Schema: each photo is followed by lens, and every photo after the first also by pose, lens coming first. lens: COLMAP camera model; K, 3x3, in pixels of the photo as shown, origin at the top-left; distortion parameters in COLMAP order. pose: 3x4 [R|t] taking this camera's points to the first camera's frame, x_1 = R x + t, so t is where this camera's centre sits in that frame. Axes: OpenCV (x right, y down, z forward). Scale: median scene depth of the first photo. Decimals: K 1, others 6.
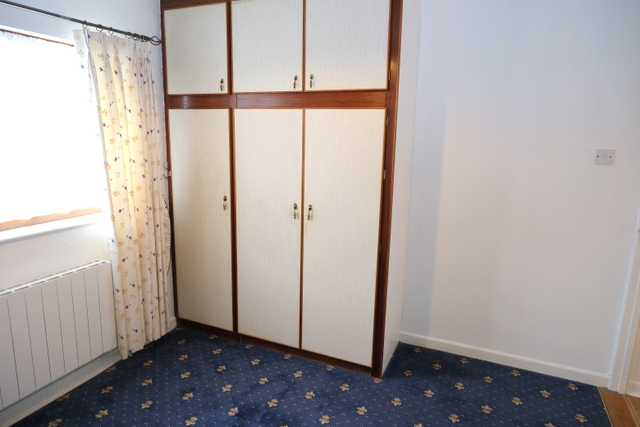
lens RADIAL K [[405.1, 0, 320.0], [0, 405.1, 213.5], [0, 0, 1]] dist [-0.004359, -0.000034]
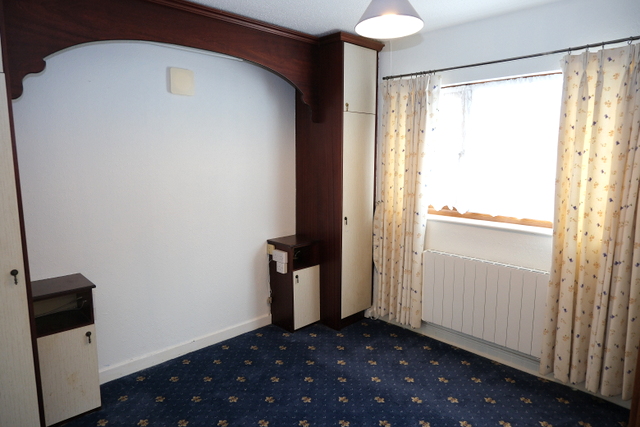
lens RADIAL K [[405.1, 0, 320.0], [0, 405.1, 213.5], [0, 0, 1]] dist [-0.004359, -0.000034]
pose [[-0.358086, 0.117856, -0.926220, 0.611526], [-0.201176, 0.958962, 0.199799, -0.116692], [0.911758, 0.257879, -0.319681, 0.734642]]
